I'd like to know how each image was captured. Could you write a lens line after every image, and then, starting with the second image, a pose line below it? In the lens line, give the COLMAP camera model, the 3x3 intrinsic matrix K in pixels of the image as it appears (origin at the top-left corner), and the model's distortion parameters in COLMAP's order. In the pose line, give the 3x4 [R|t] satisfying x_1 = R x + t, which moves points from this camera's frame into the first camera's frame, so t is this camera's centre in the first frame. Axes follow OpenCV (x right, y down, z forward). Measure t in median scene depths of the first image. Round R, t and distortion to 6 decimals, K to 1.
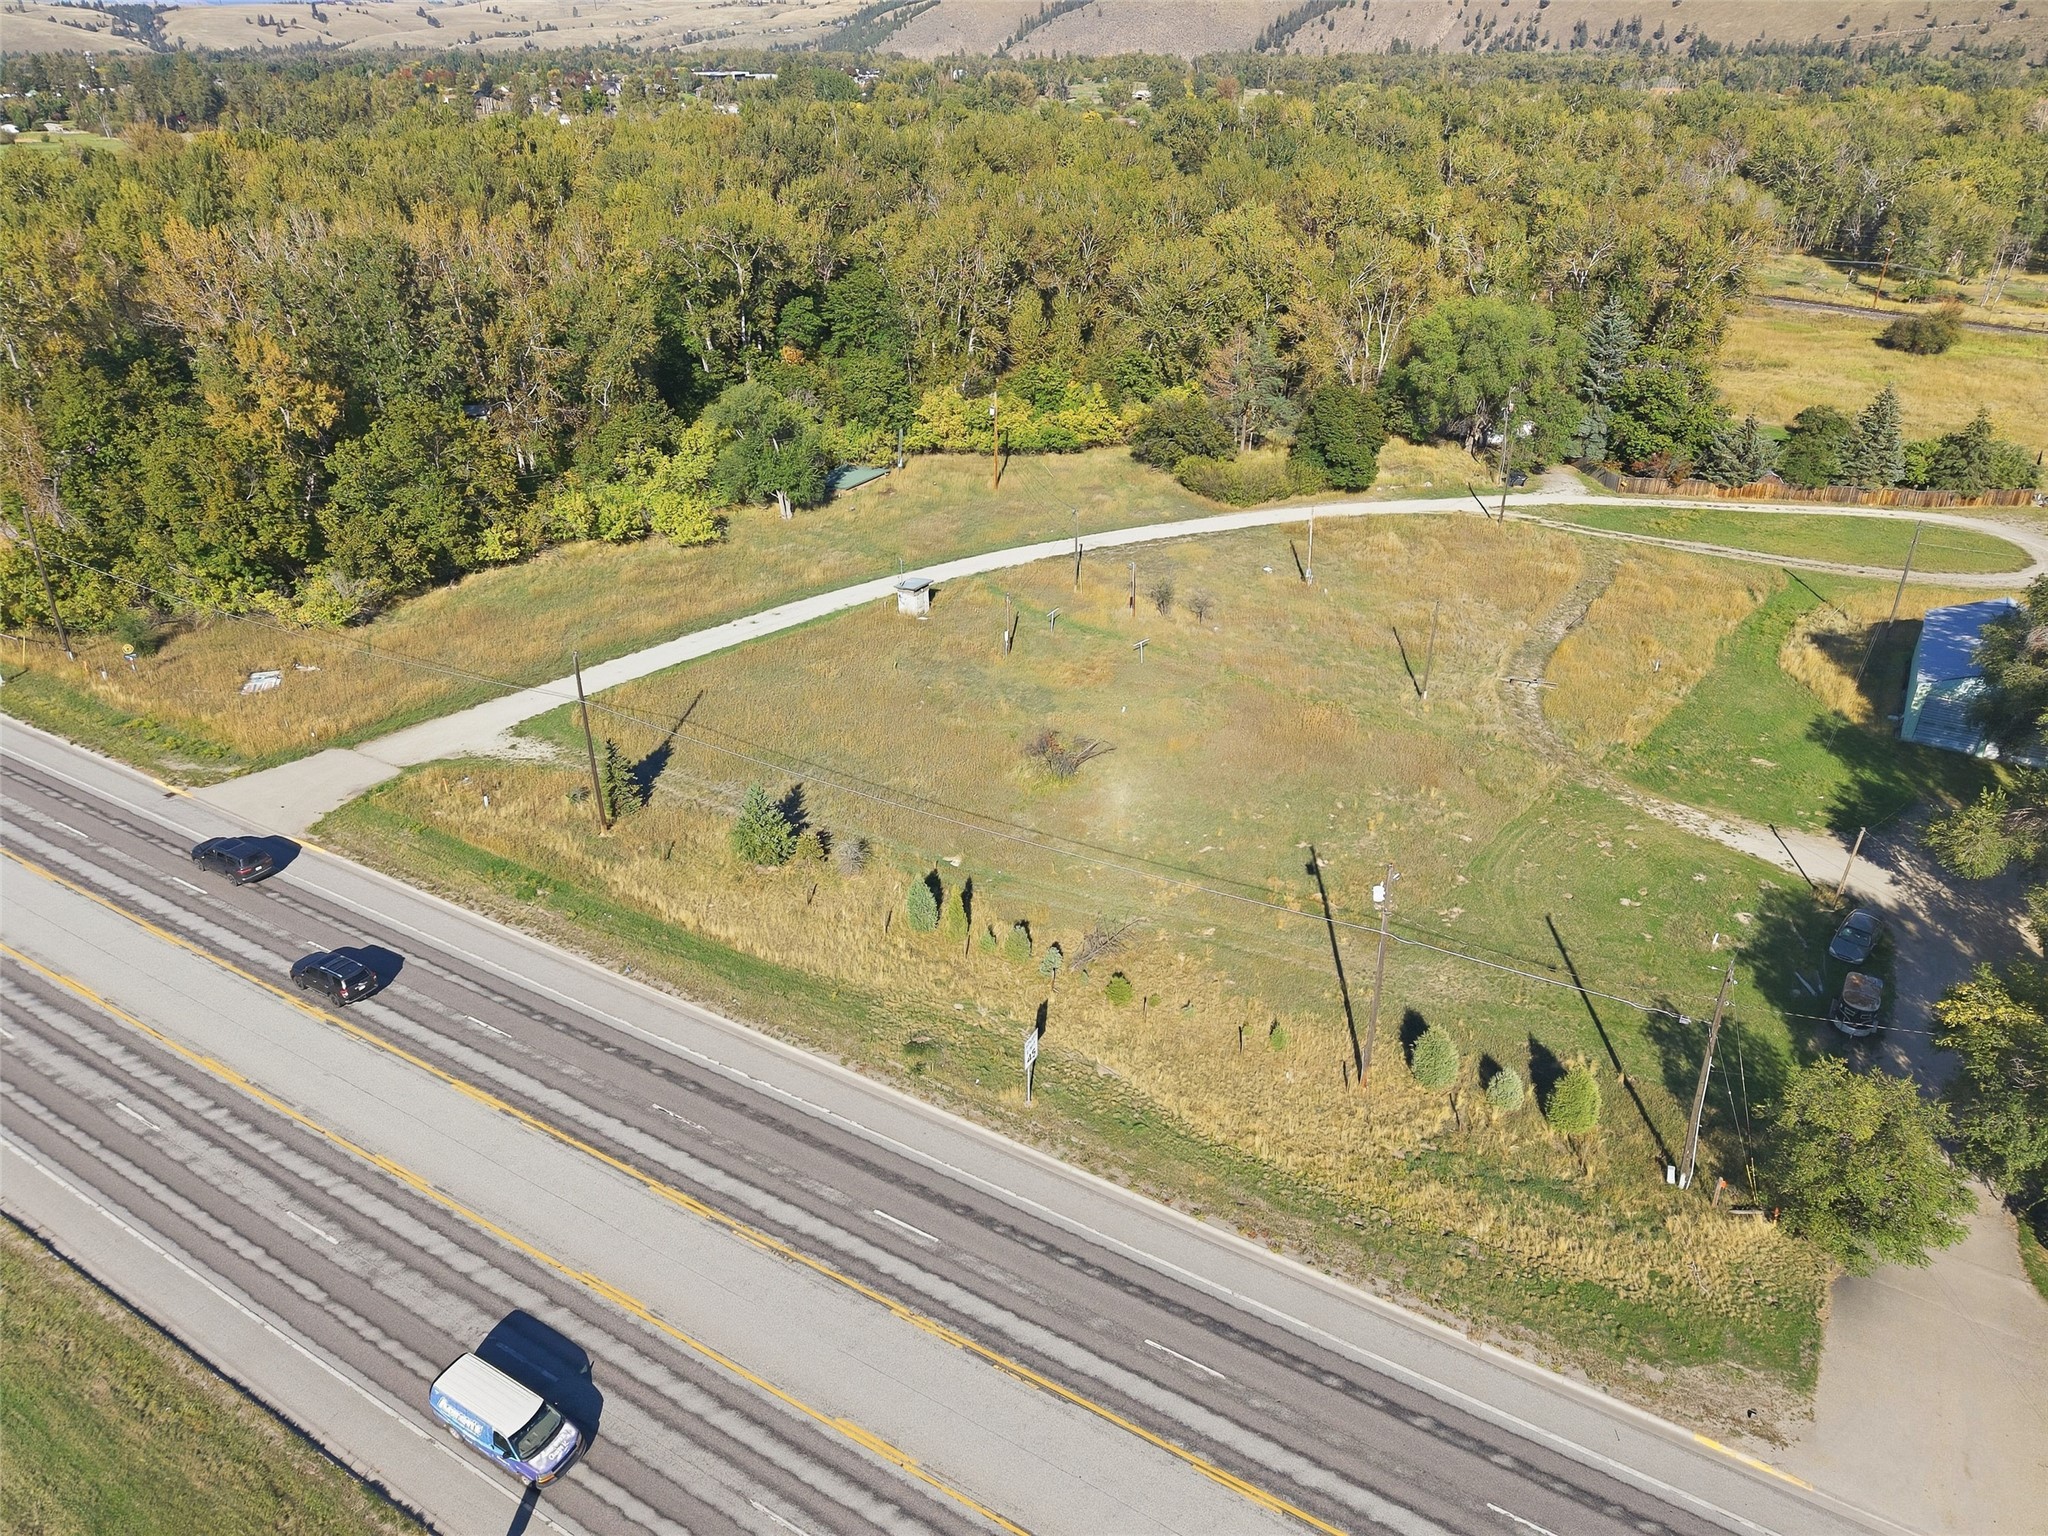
lens RADIAL K [[1368.6, 0, 1019.6], [0, 1368.6, 767.2], [0, 0, 1]] dist [0.026151, -0.021326]
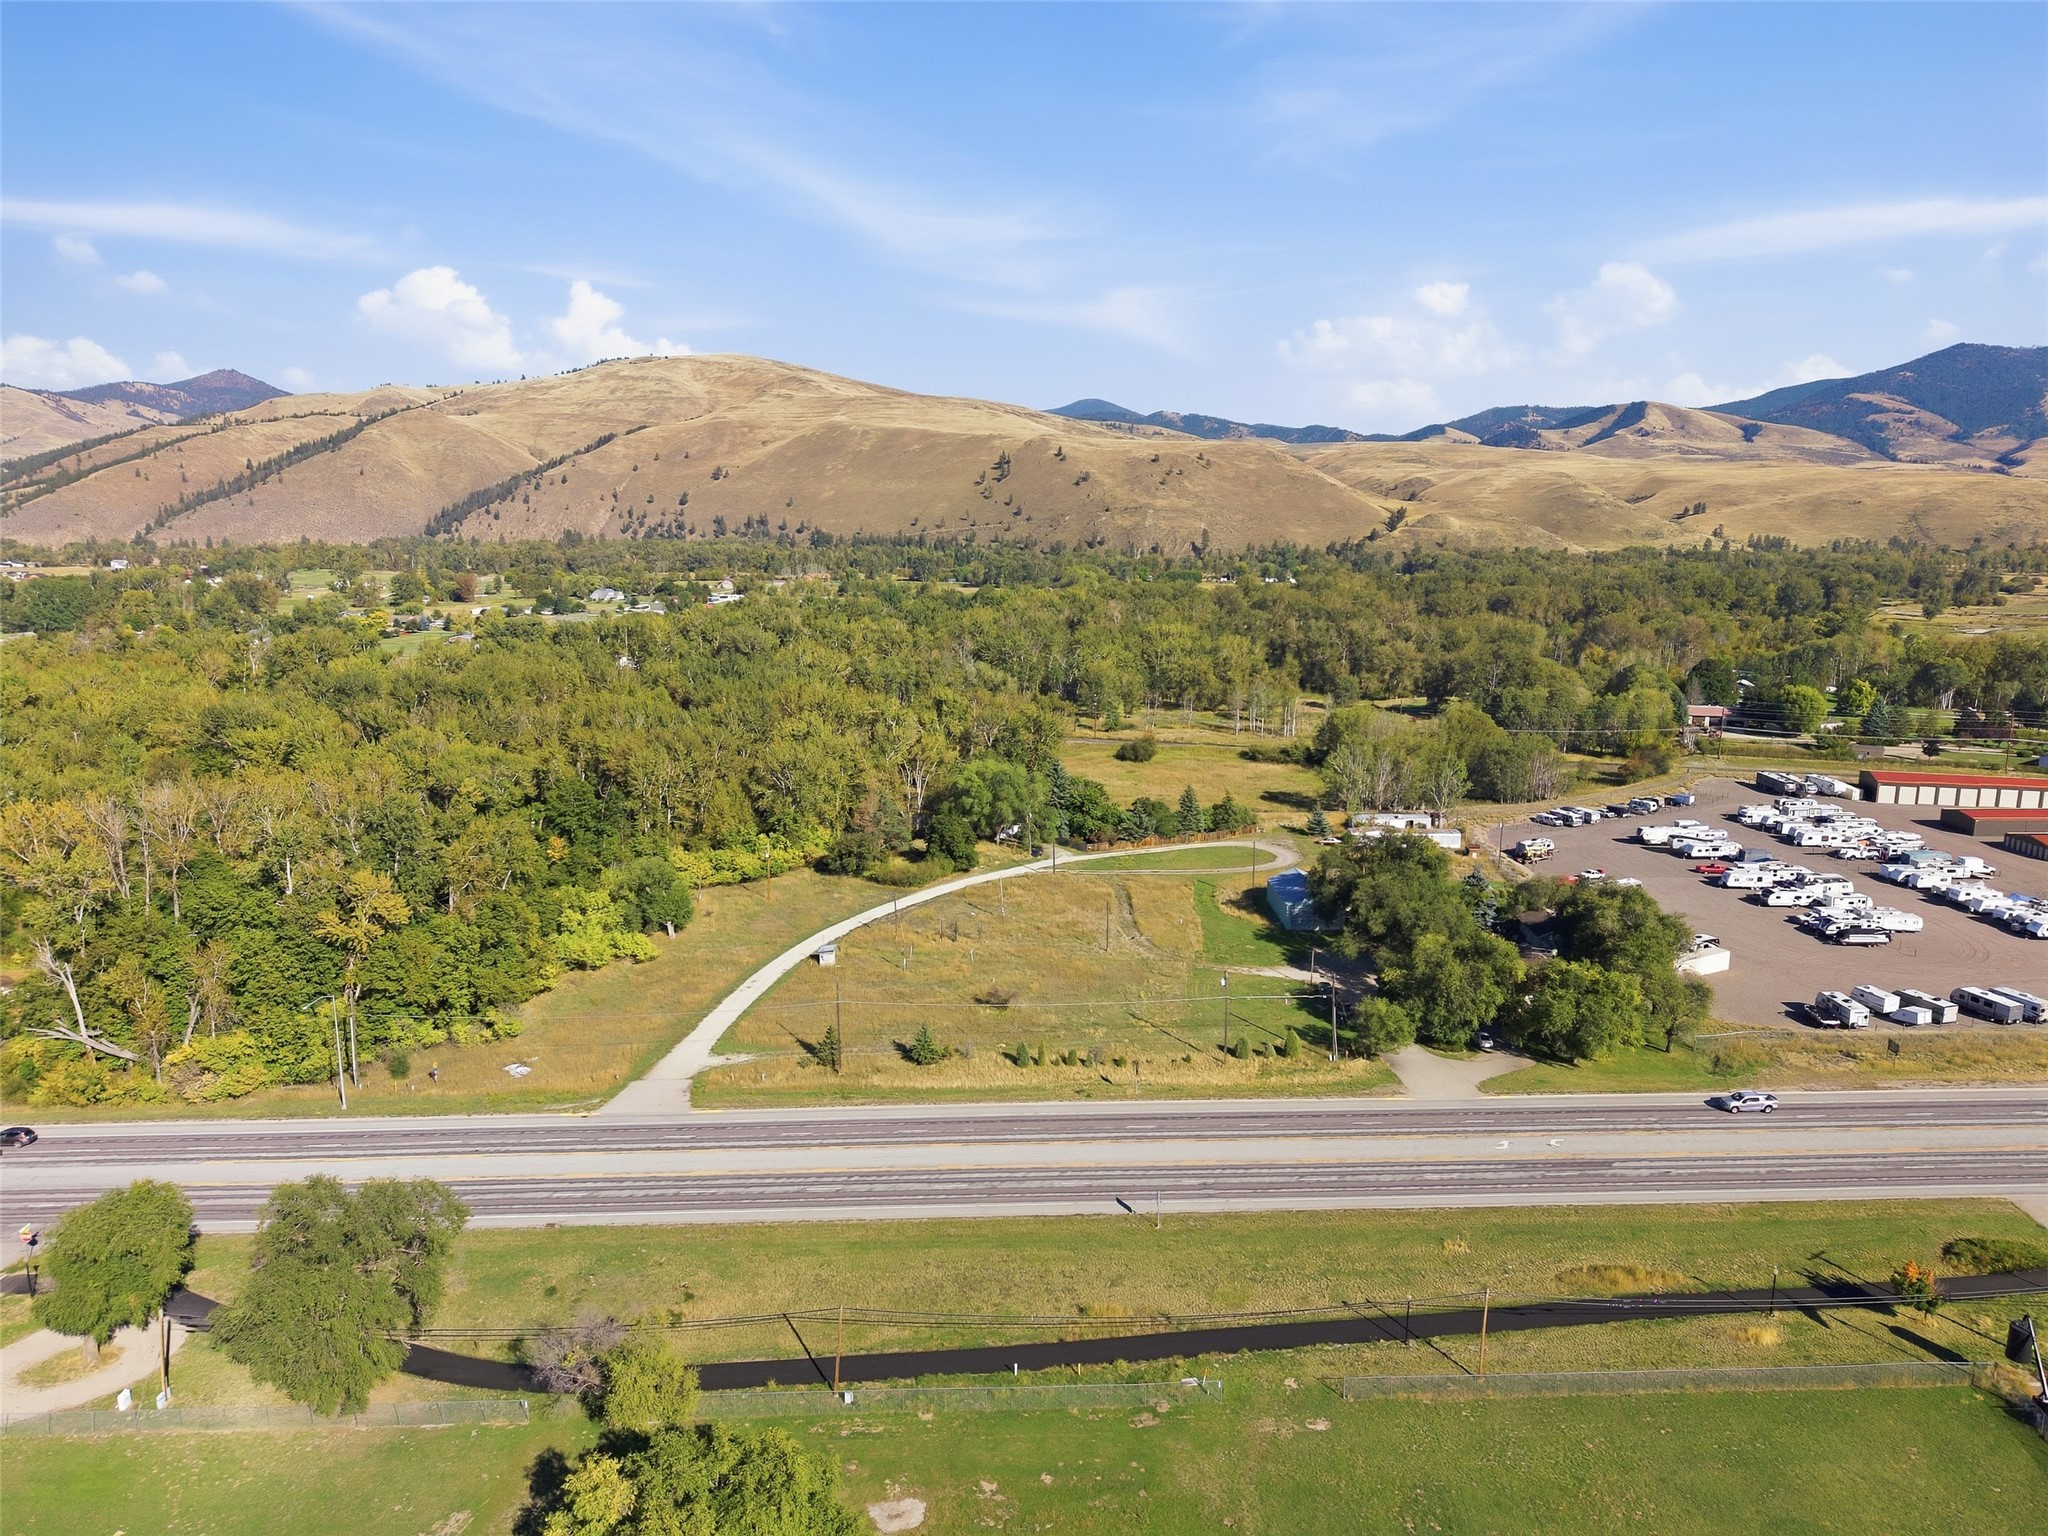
lens RADIAL K [[1368.6, 0, 1027.1], [0, 1368.6, 785.3], [0, 0, 1]] dist [0.026151, -0.021326]
pose [[0.830760, -0.104106, 0.546809, -0.636058], [0.256589, 0.943381, -0.210225, 0.081369], [-0.493963, 0.314952, 0.810436, -0.484591]]
